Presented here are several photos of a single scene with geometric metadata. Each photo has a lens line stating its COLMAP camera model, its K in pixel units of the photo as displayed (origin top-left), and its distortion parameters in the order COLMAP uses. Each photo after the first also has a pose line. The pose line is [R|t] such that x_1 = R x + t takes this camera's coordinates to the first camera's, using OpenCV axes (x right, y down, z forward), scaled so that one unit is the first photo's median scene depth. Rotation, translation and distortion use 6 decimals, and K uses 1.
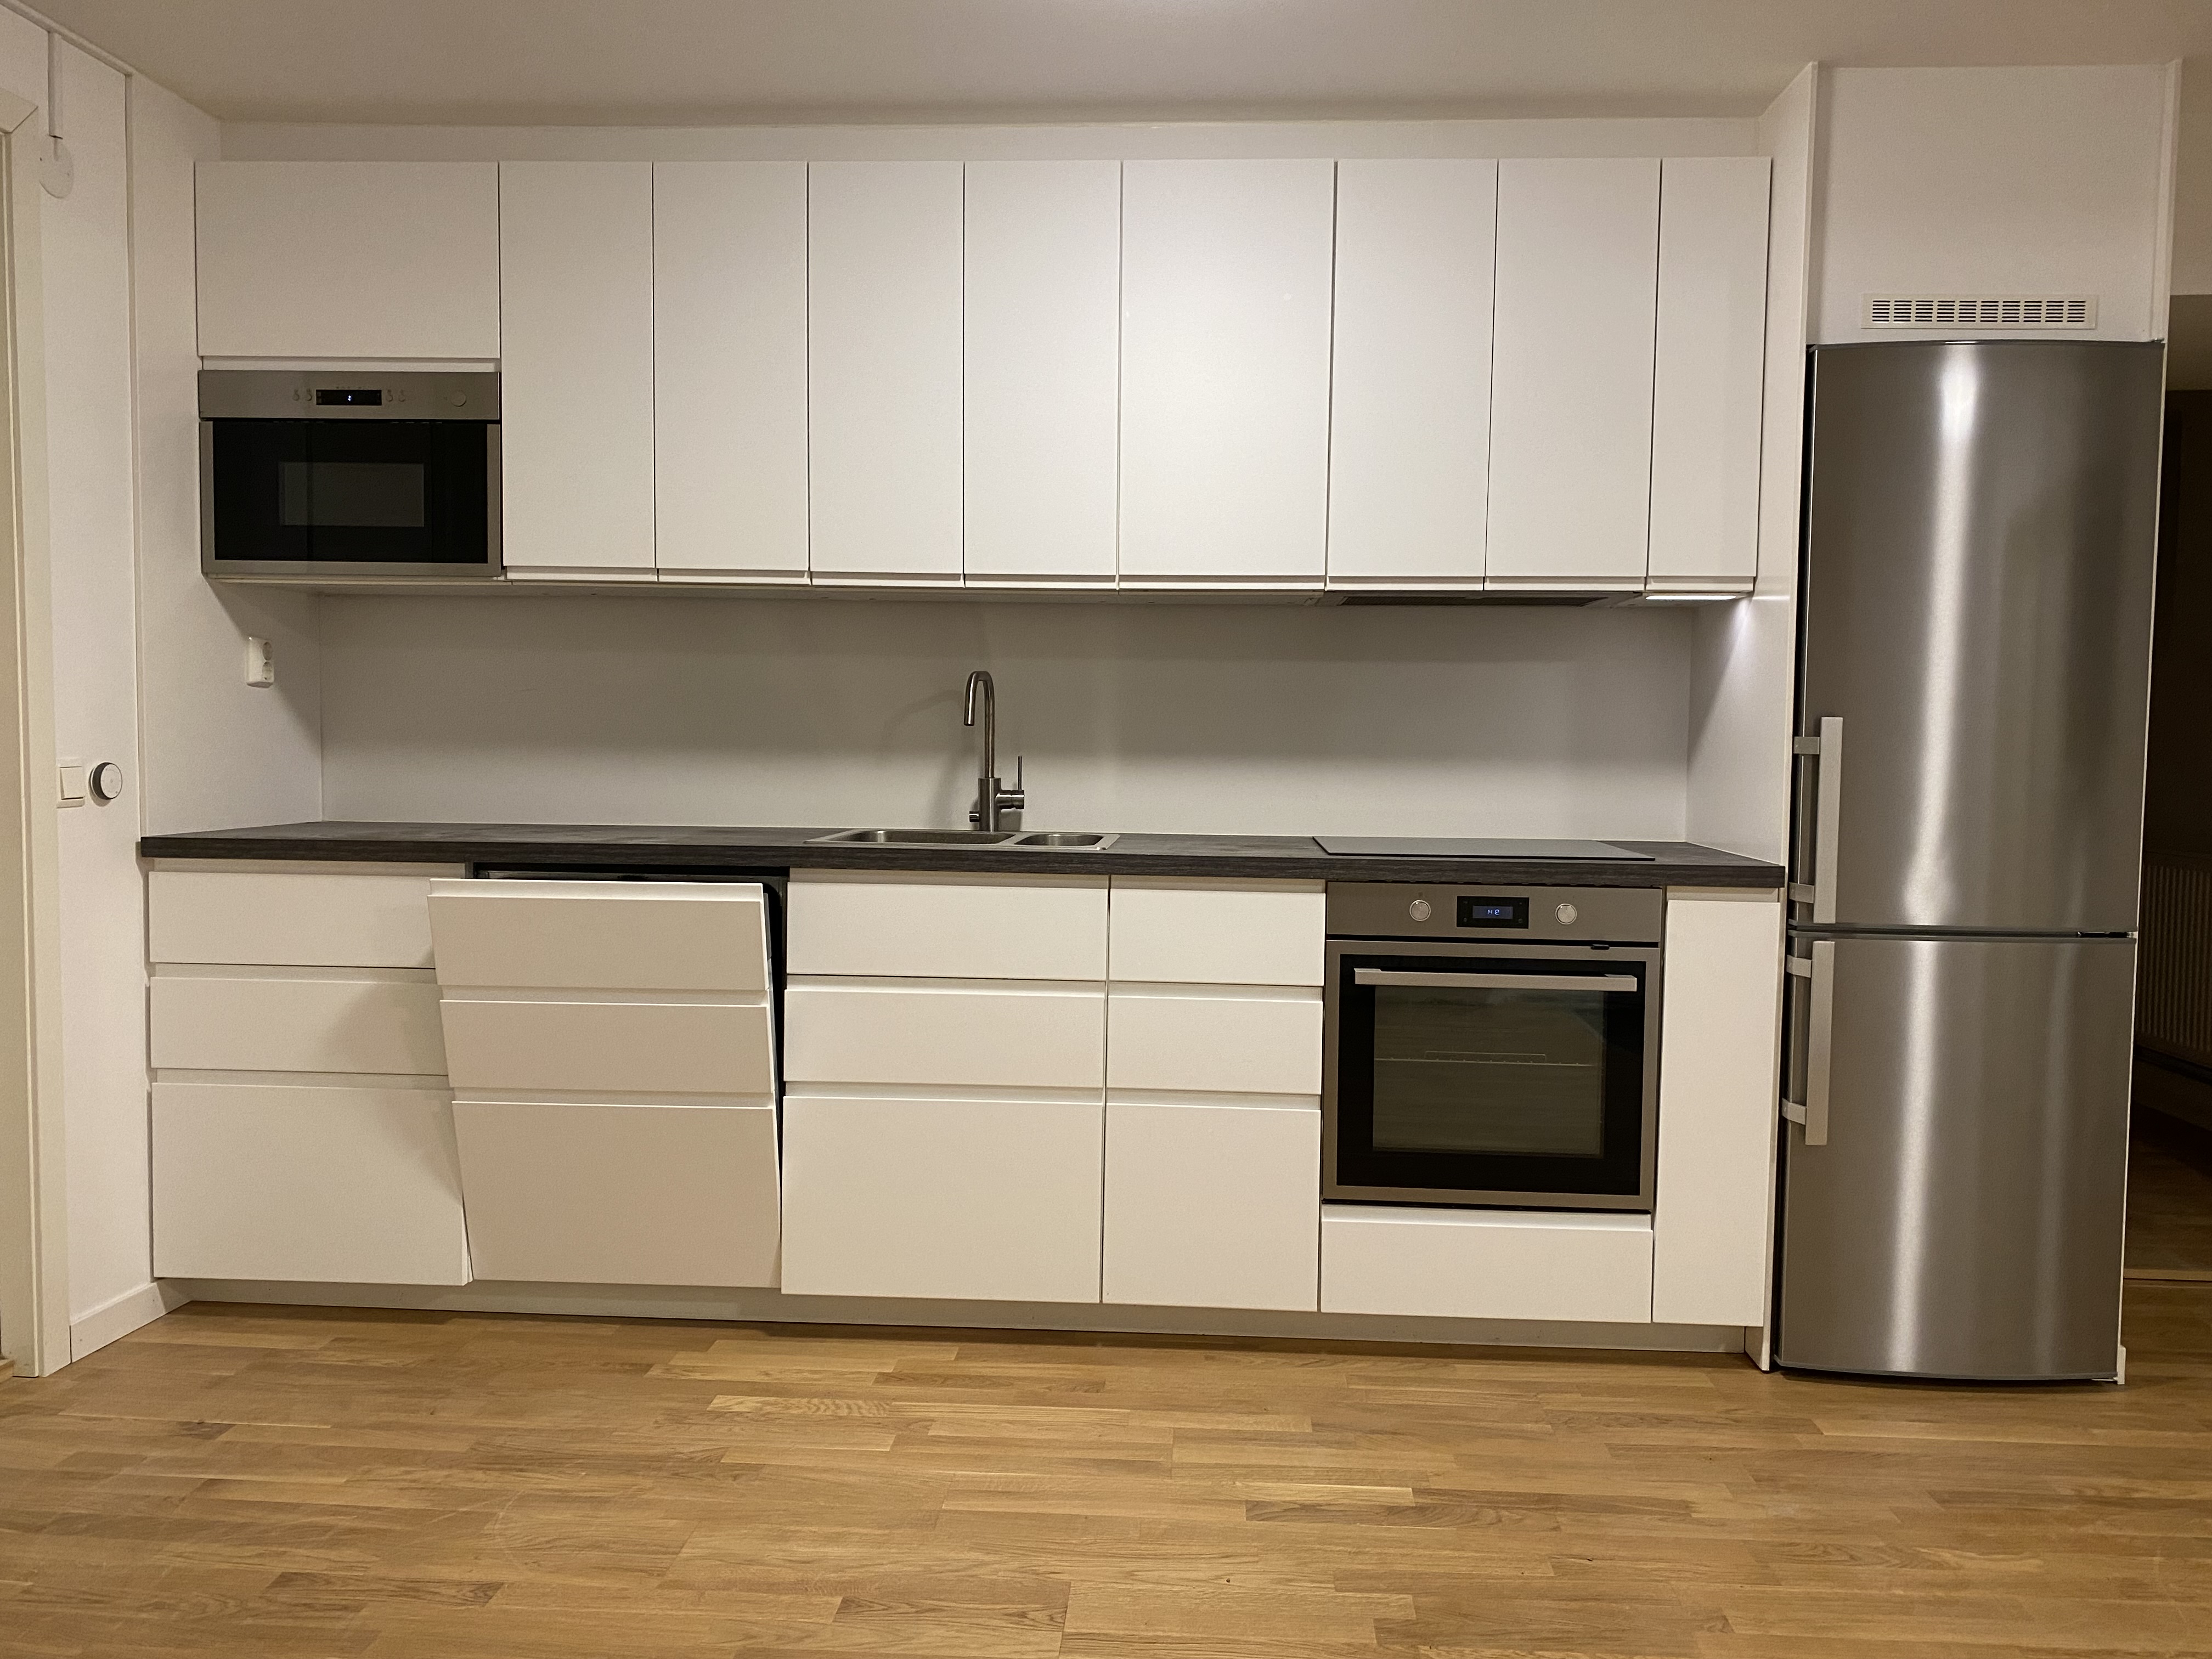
lens RADIAL K [[1703.3, 0, 1106.0], [0, 1703.3, 829.5], [0, 0, 1]] dist [0.048192, -0.067780]
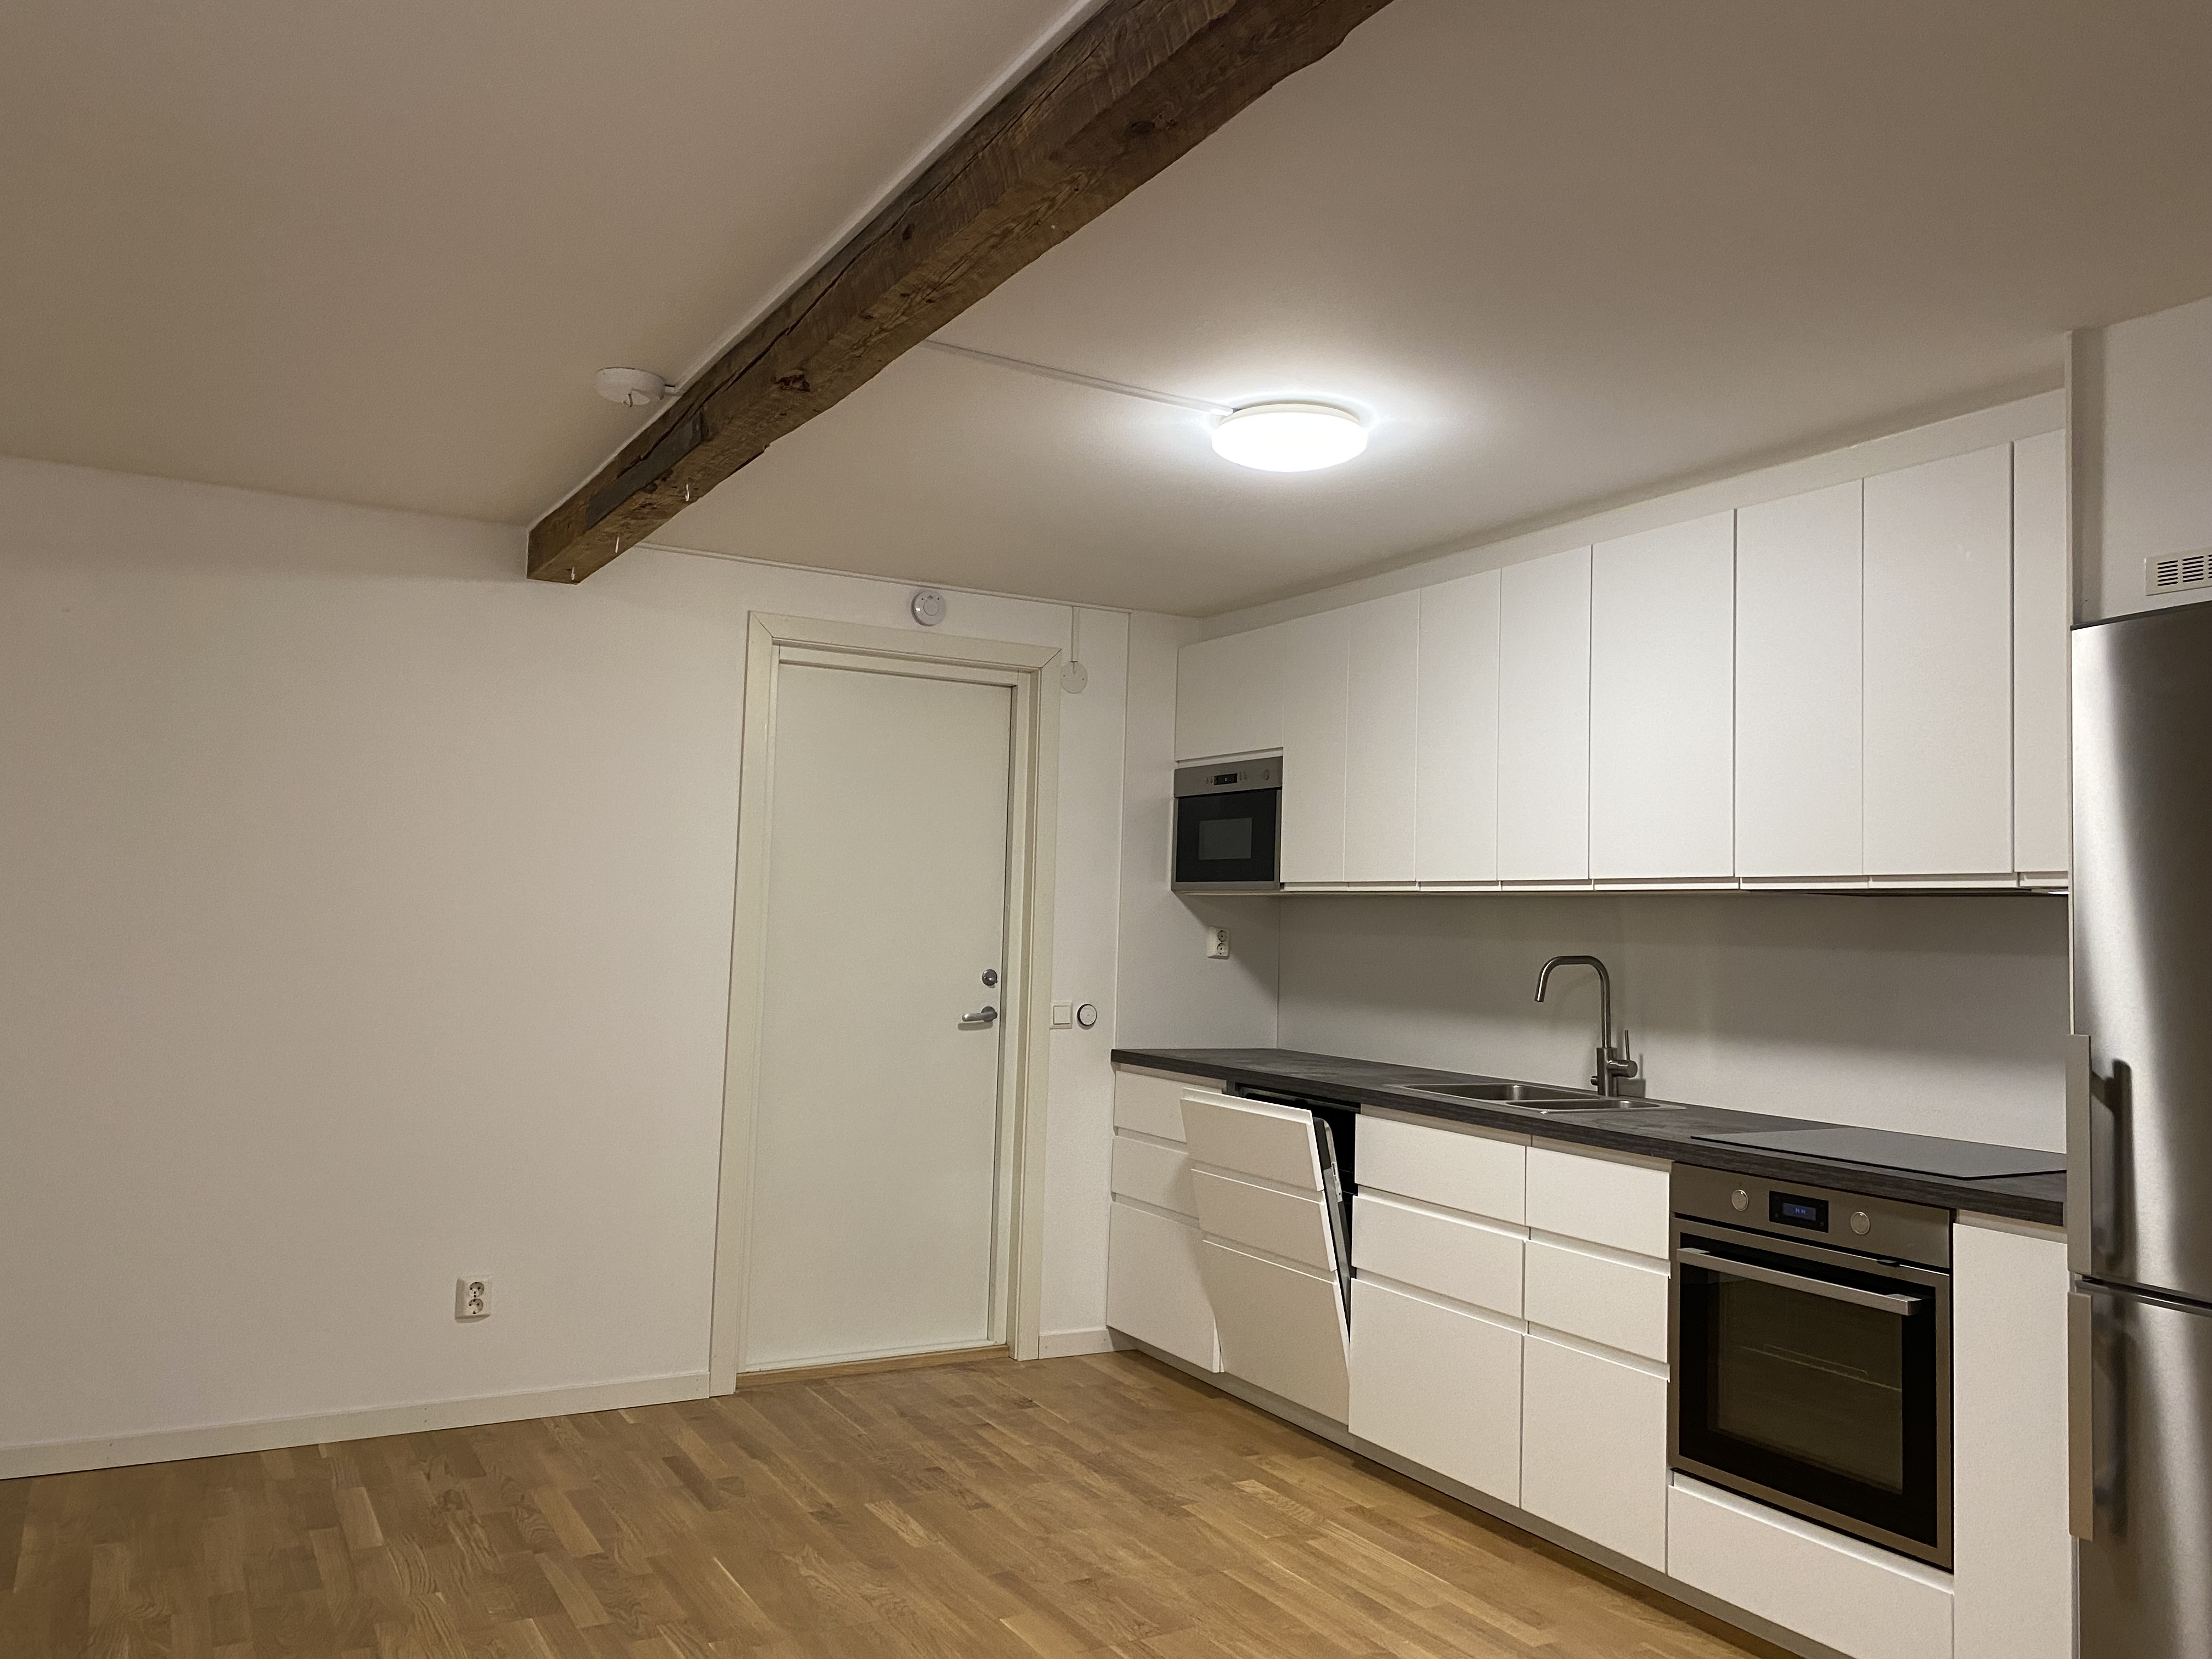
lens RADIAL K [[1680.8, 0, 1110.3], [0, 1680.8, 811.0], [0, 0, 1]] dist [0.081431, -0.146455]
pose [[0.543232, -0.055724, -0.837732, 0.859281], [-0.071803, 0.991056, -0.112483, -0.043808], [0.836507, 0.121256, 0.534372, 0.093750]]
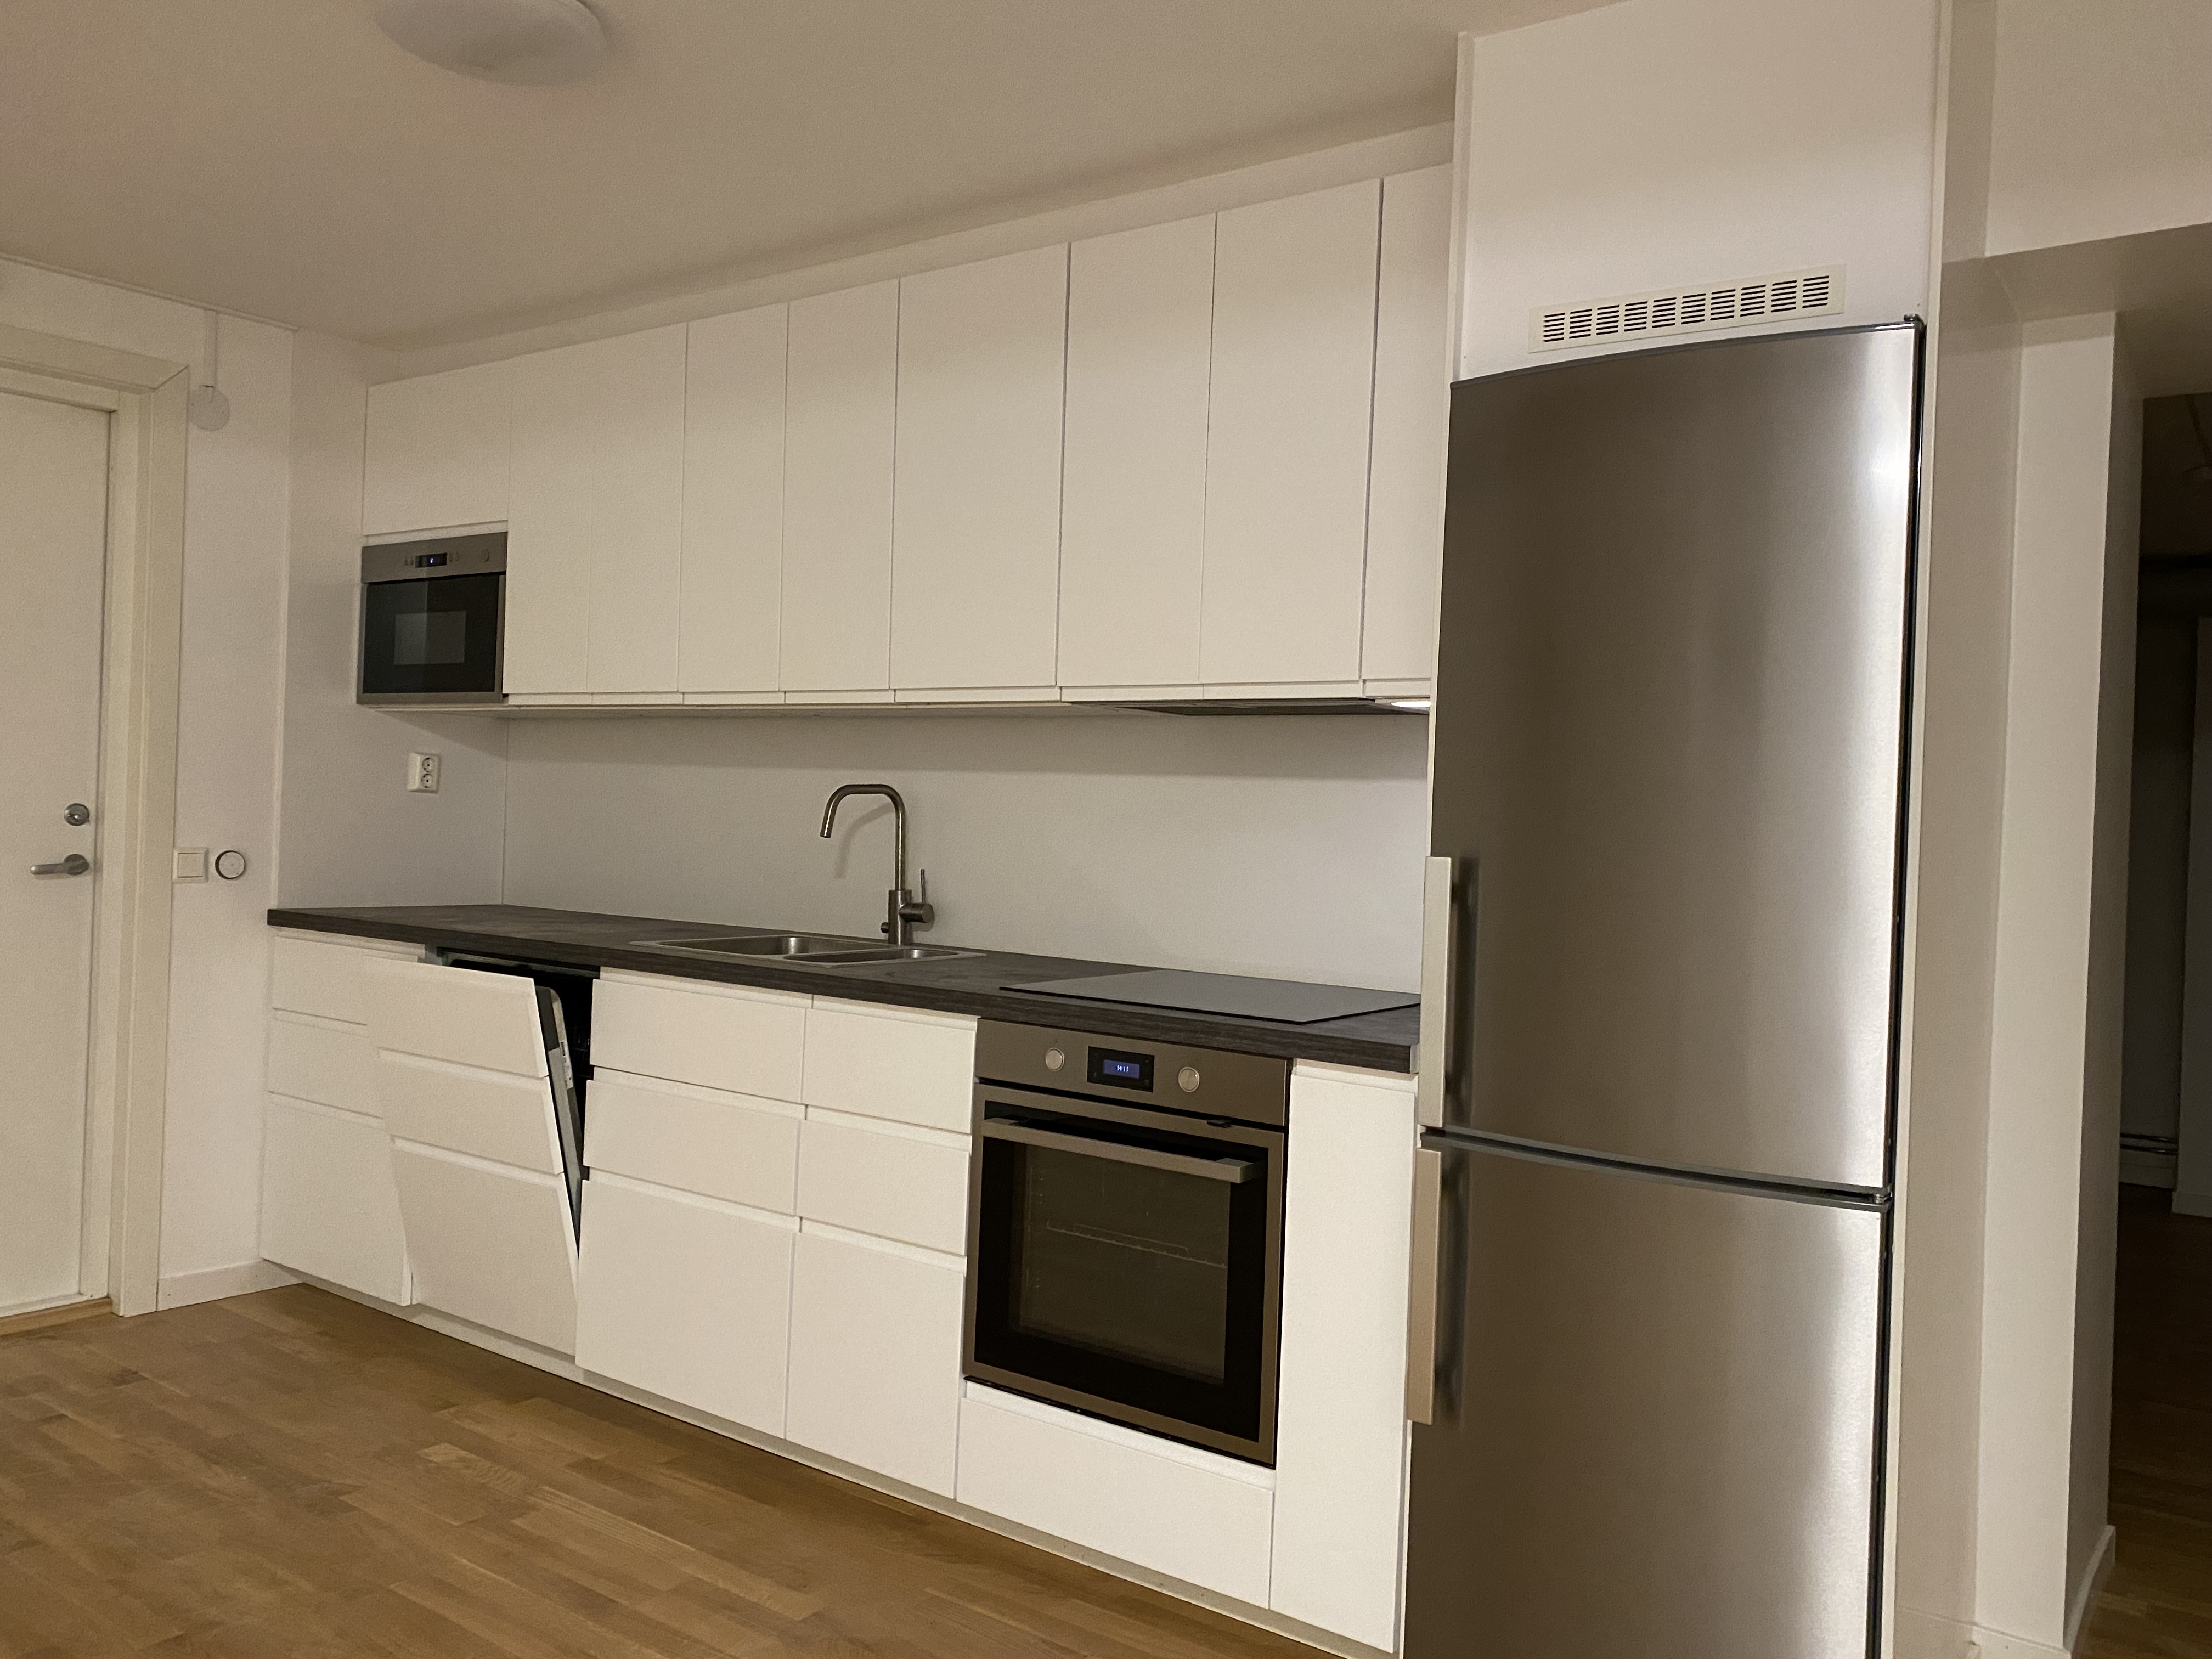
lens RADIAL K [[1675.1, 0, 1106.0], [0, 1675.1, 829.5], [0, 0, 1]] dist [0.067950, -0.067490]
pose [[0.840468, 0.022237, -0.541405, 0.674994], [-0.057857, 0.997128, -0.048861, -0.030252], [0.538764, 0.072390, 0.839341, 0.276542]]
